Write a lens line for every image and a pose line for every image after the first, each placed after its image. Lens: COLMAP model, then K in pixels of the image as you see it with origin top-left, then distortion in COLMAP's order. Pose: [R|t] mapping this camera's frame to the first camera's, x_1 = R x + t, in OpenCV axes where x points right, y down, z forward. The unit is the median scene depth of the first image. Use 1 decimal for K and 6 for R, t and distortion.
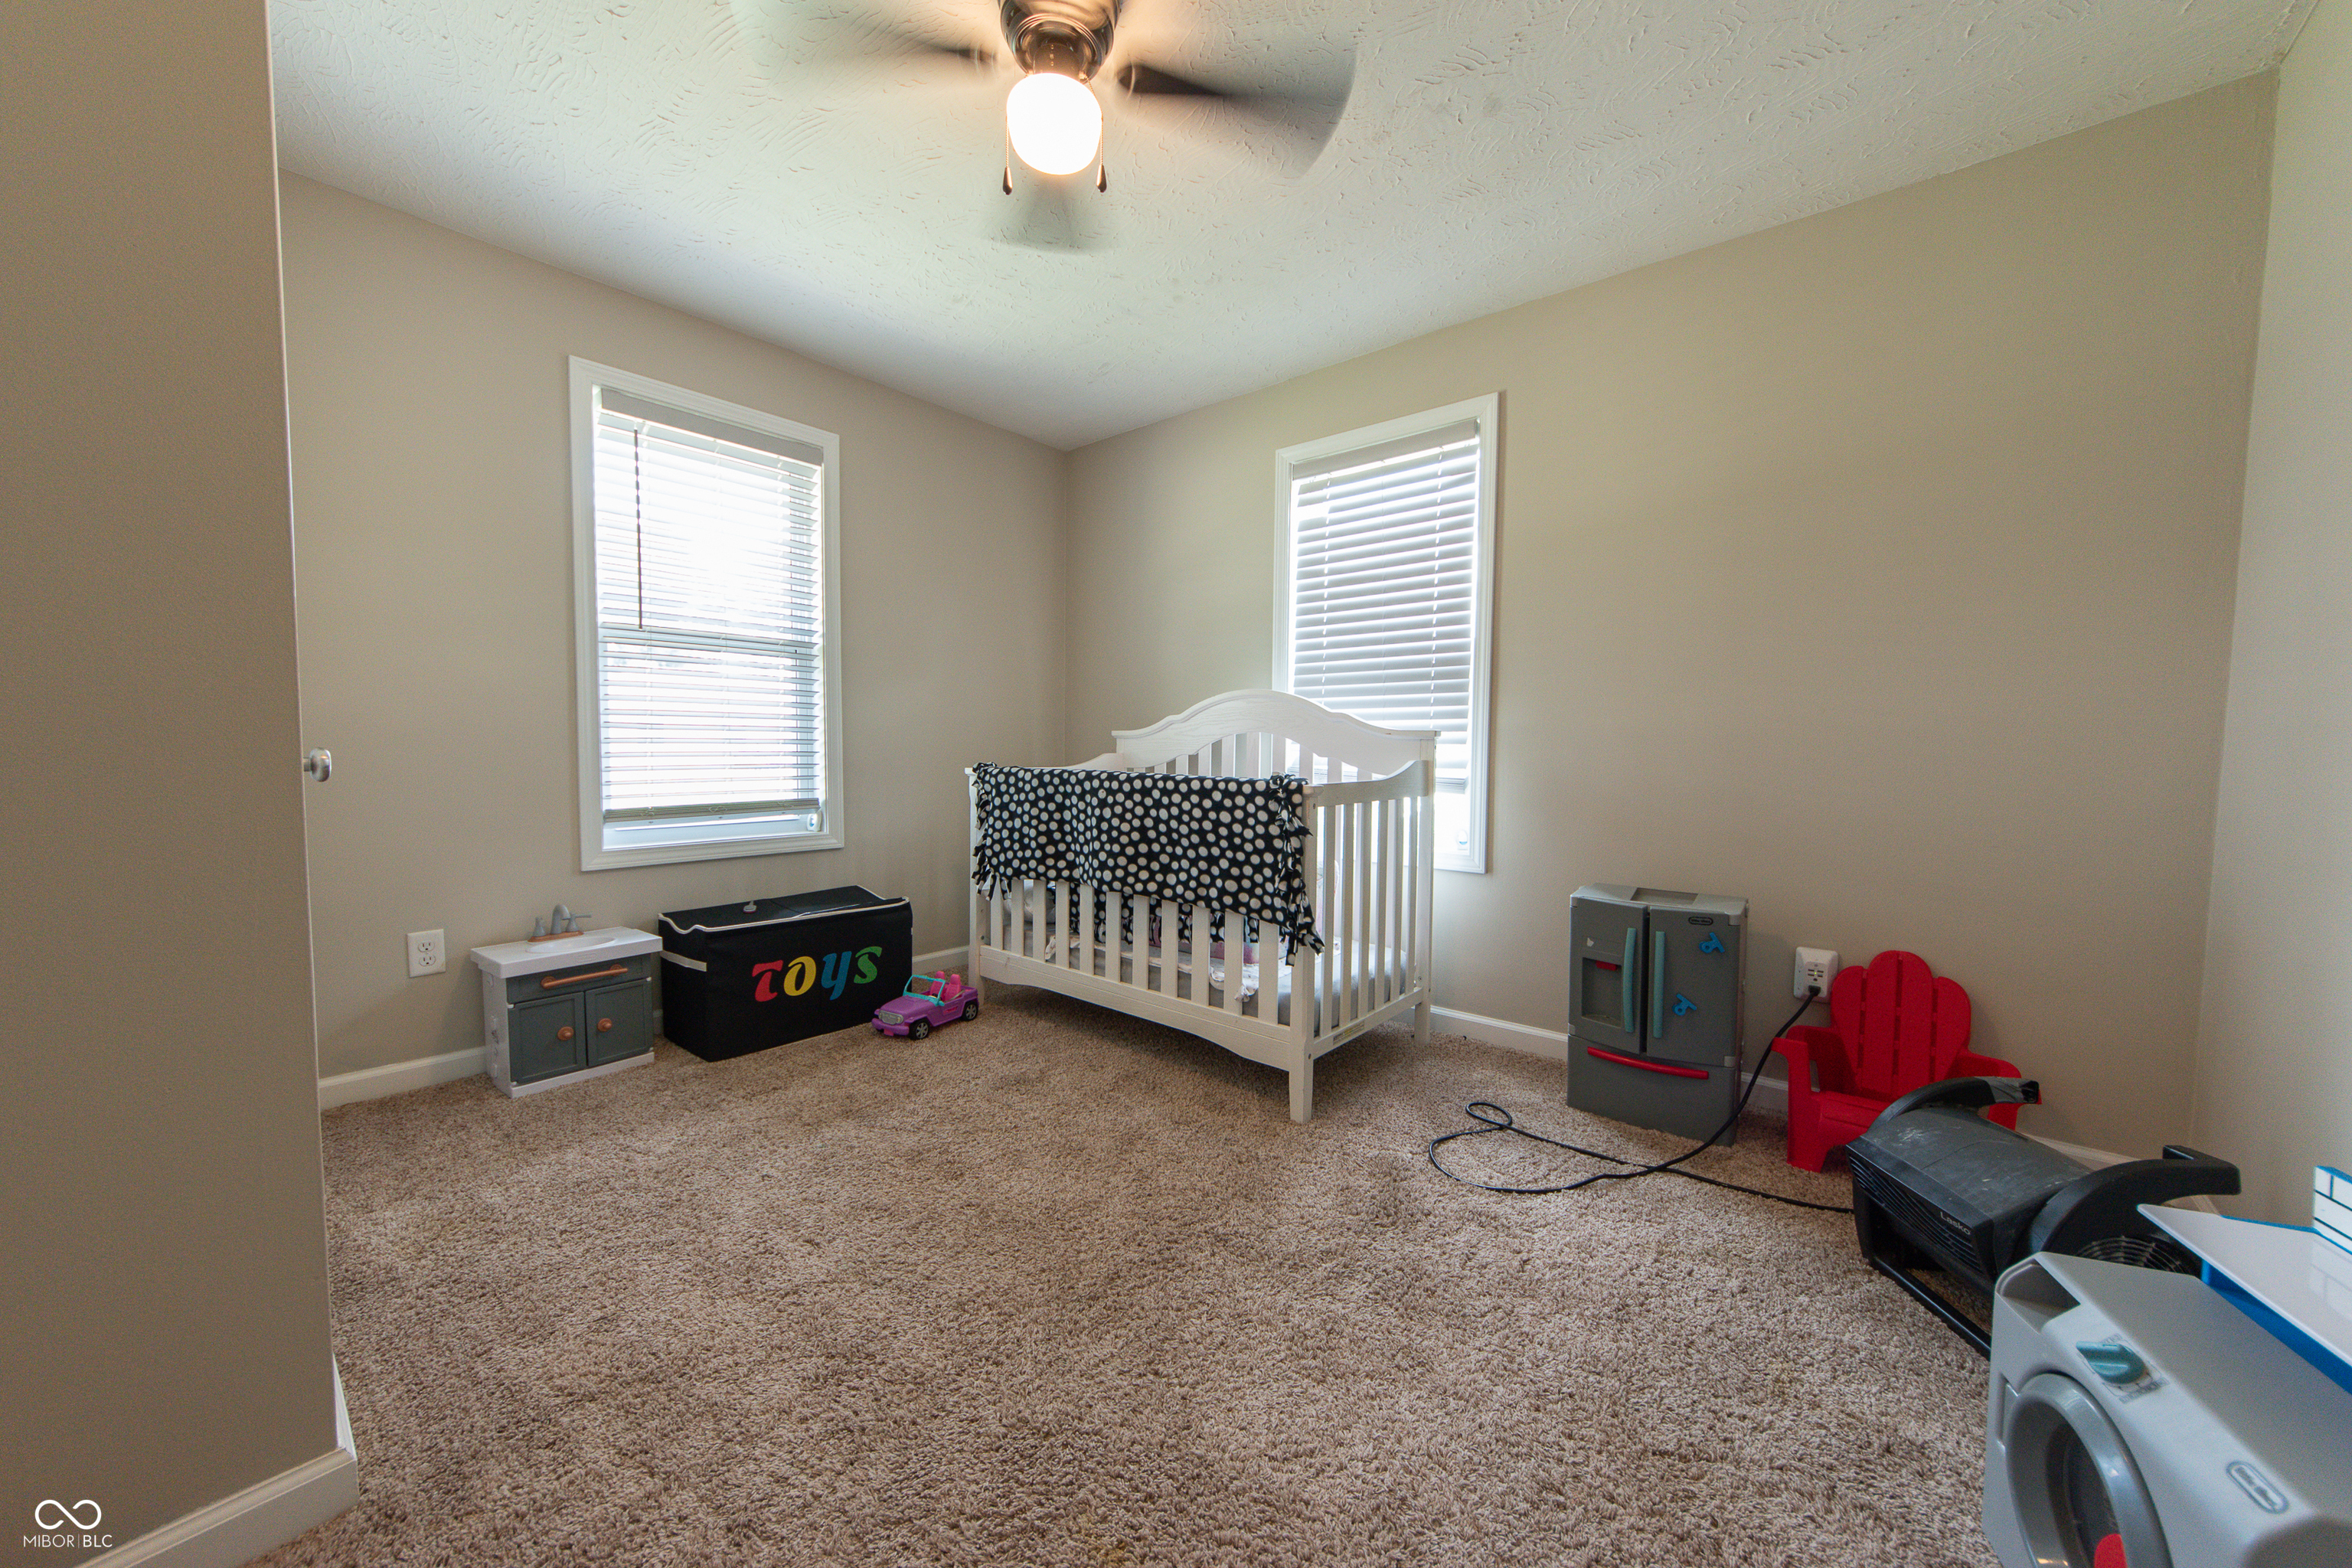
lens RADIAL K [[844.3, 0, 1175.2], [0, 844.3, 769.3], [0, 0, 1]] dist [0.004899, 0.000175]
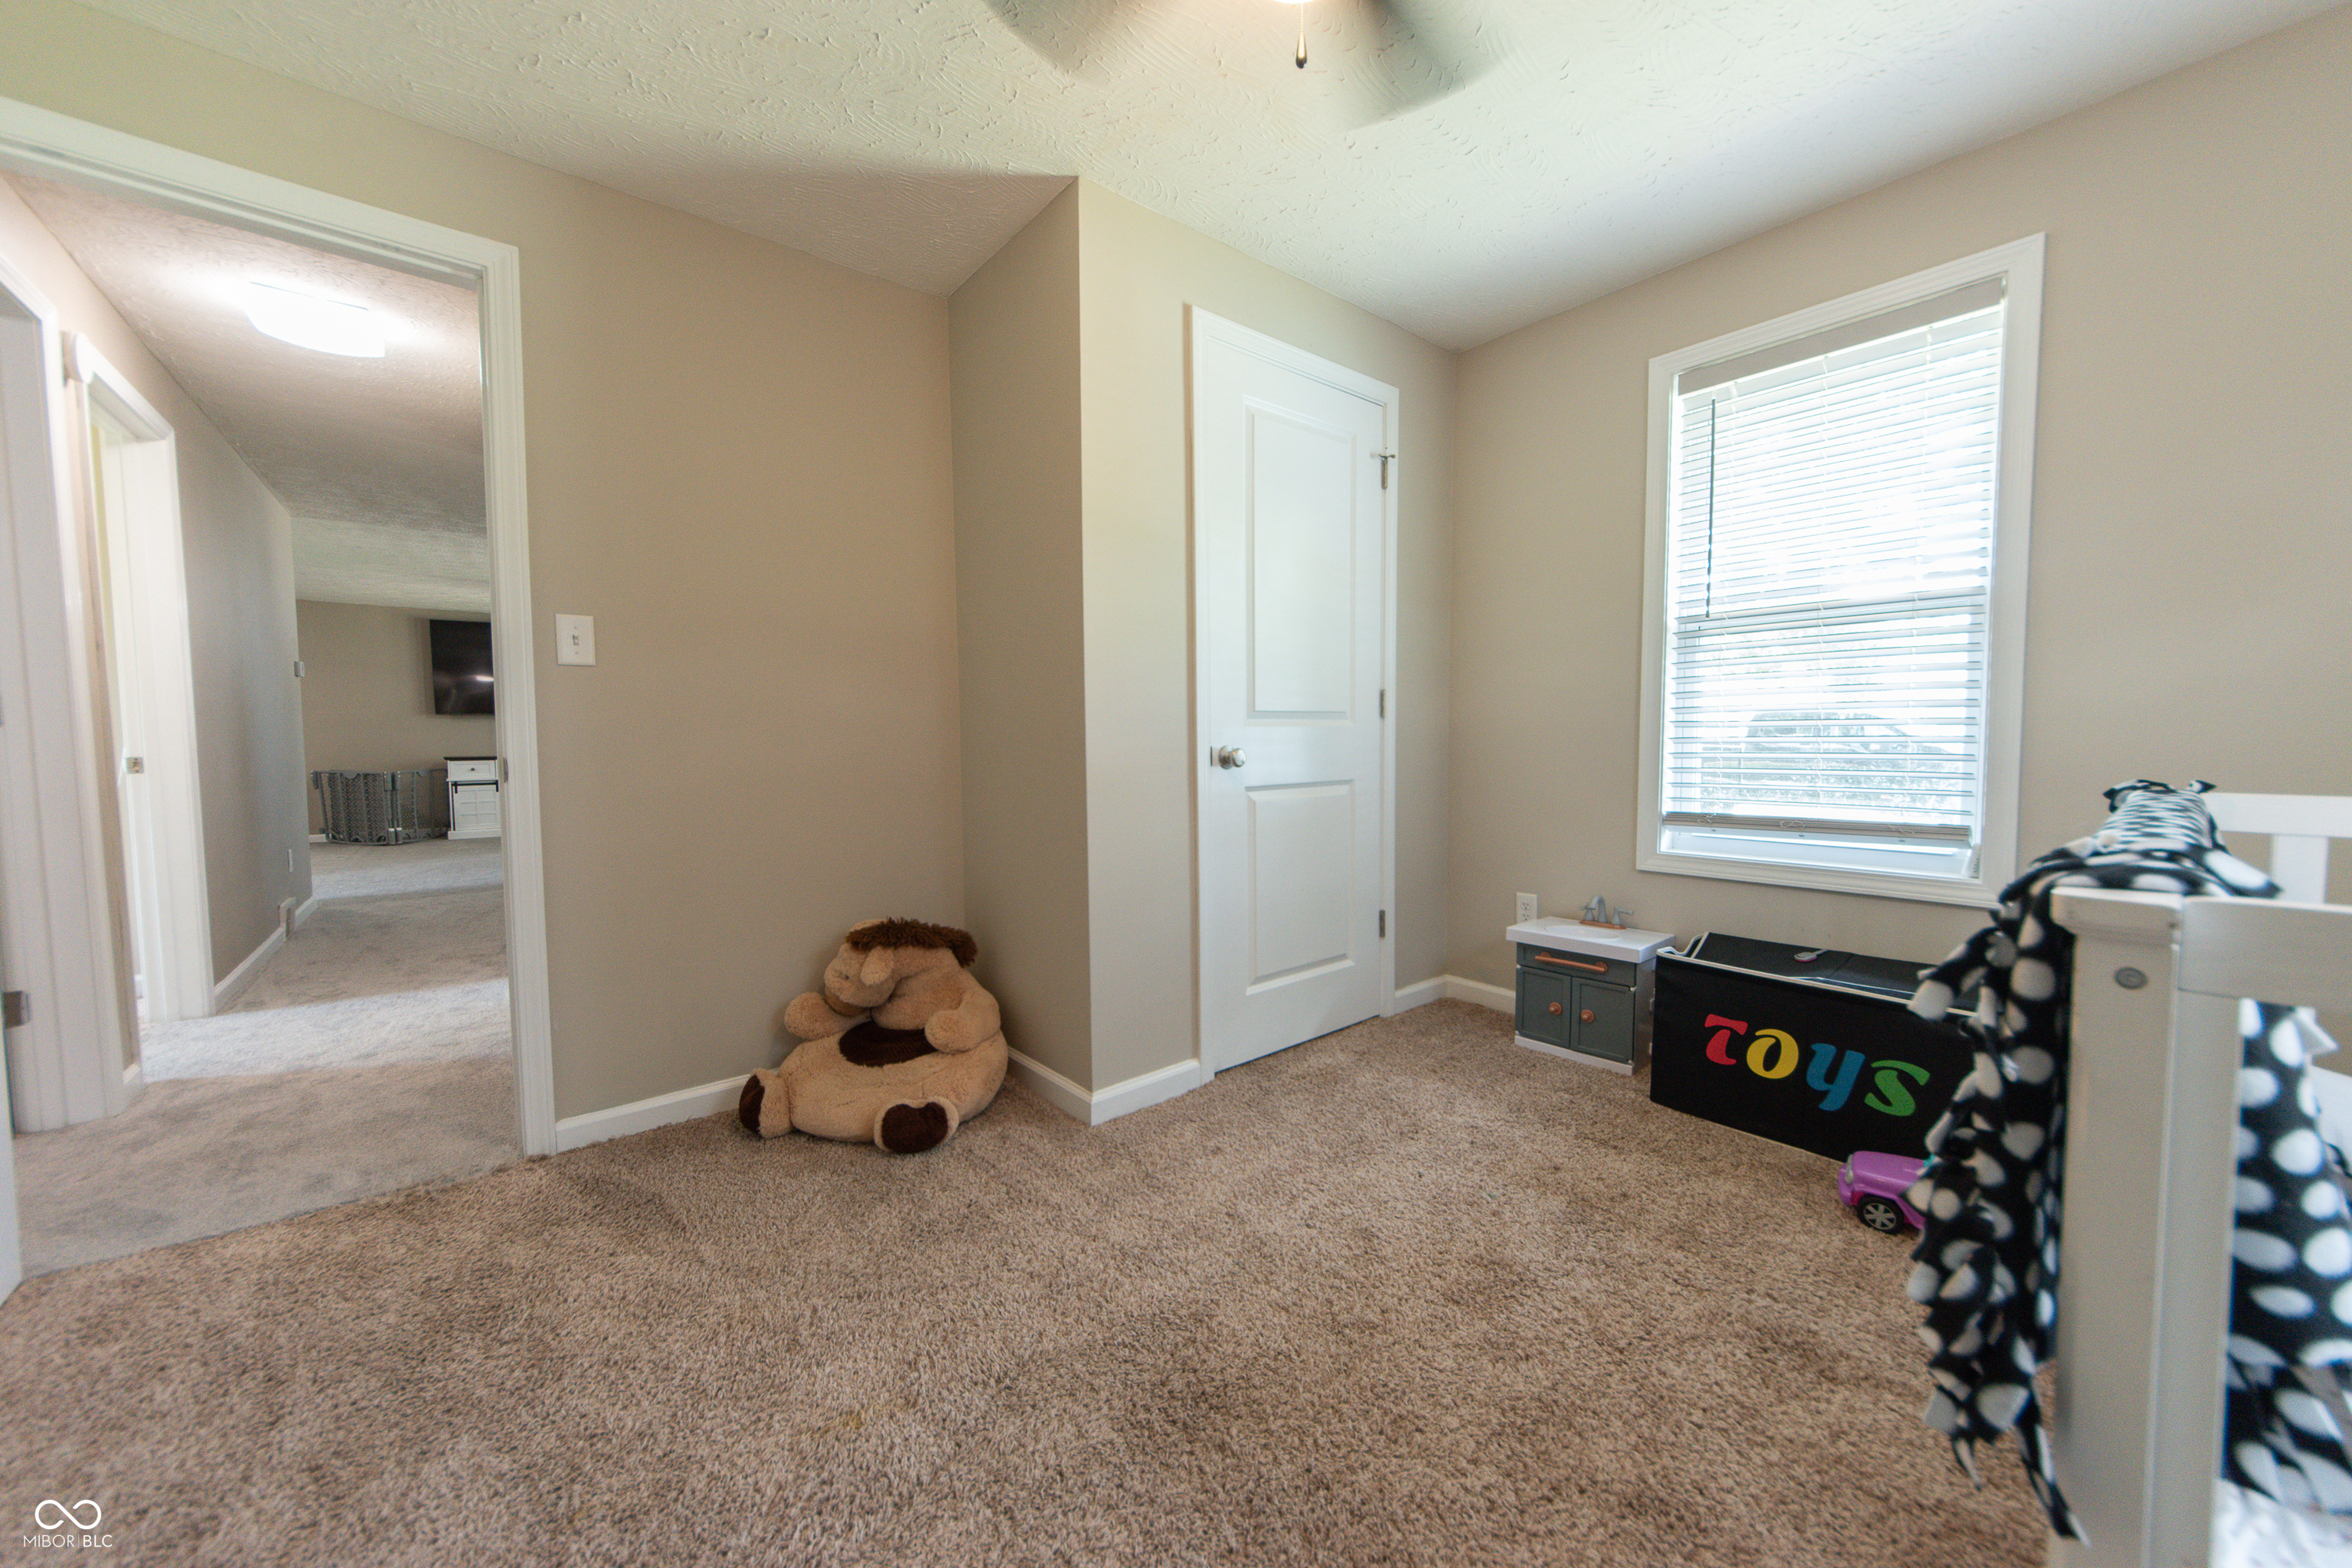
lens RADIAL K [[844.3, 0, 1187.8], [0, 844.3, 774.8], [0, 0, 1]] dist [0.004899, 0.000175]
pose [[-0.156858, 0.029955, -0.987167, 0.378952], [-0.031129, 0.998893, 0.035257, -0.011965], [0.987130, 0.036260, -0.155752, 0.619022]]
